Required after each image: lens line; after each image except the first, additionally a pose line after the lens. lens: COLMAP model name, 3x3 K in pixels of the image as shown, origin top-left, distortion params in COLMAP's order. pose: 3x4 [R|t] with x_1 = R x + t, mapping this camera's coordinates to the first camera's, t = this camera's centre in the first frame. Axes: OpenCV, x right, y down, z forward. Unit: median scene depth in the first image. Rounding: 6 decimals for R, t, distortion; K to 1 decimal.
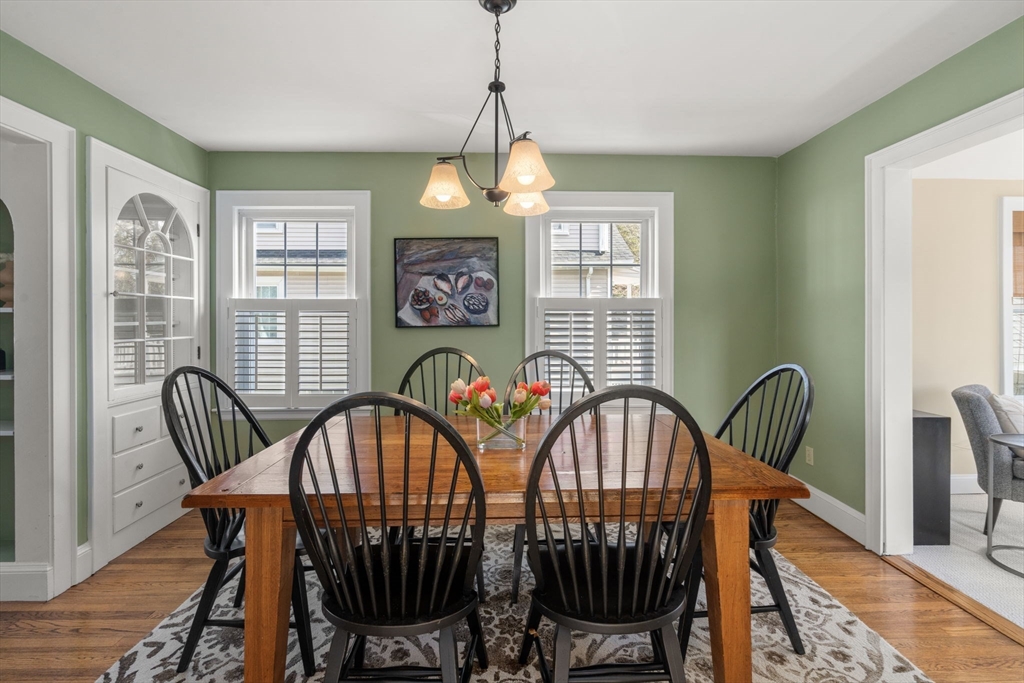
lens RADIAL K [[470.8, 0, 504.4], [0, 470.8, 323.3], [0, 0, 1]] dist [-0.002795, 0.001829]
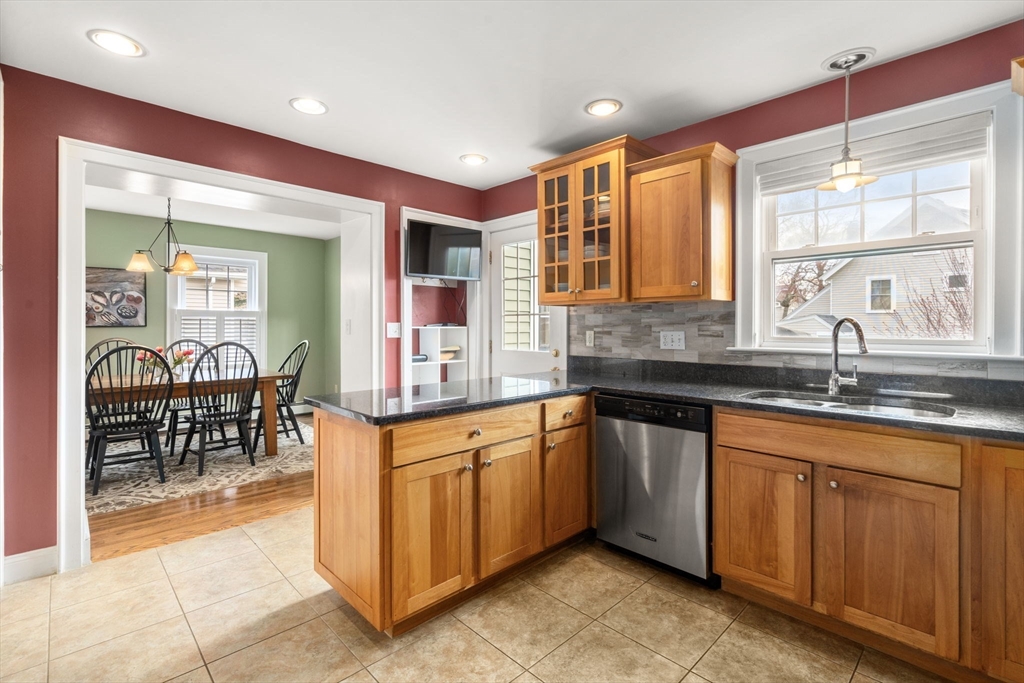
lens RADIAL K [[470.8, 0, 511.5], [0, 470.8, 324.1], [0, 0, 1]] dist [-0.002795, 0.001829]
pose [[0.731388, 0.006041, 0.681935, -0.191679], [0.002865, 0.999925, -0.011931, 0.020629], [-0.681956, 0.010680, 0.731315, -0.992943]]
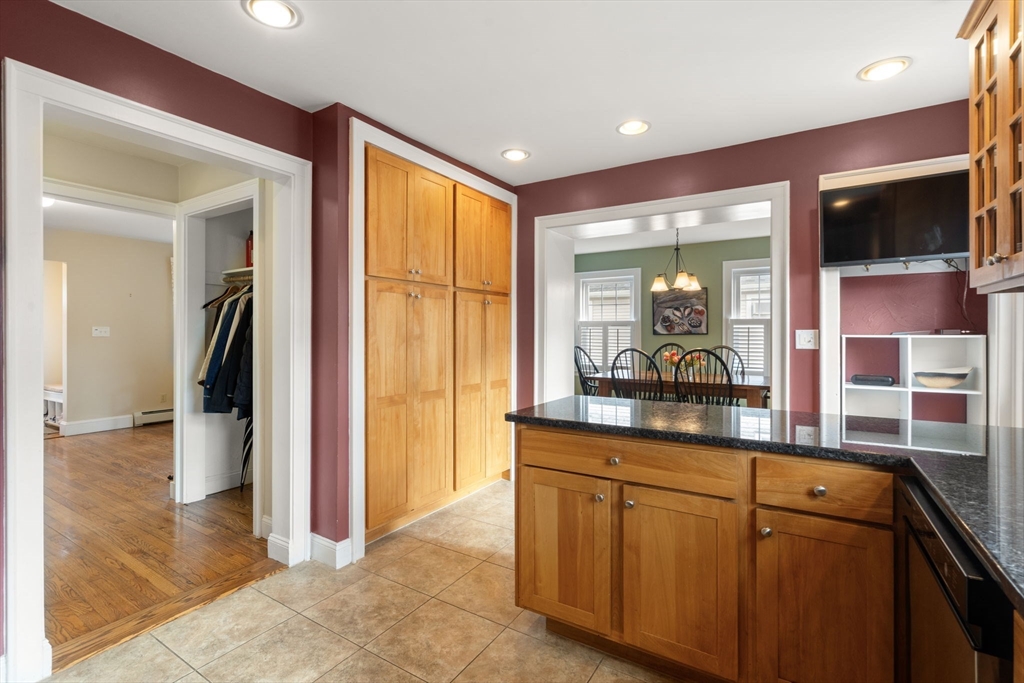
lens RADIAL K [[470.8, 0, 521.0], [0, 470.8, 332.5], [0, 0, 1]] dist [-0.002795, 0.001829]
pose [[0.840777, 0.001634, -0.541379, 0.384559], [-0.006353, 0.999956, -0.006848, 0.017381], [0.541344, 0.009197, 0.840751, -1.002882]]
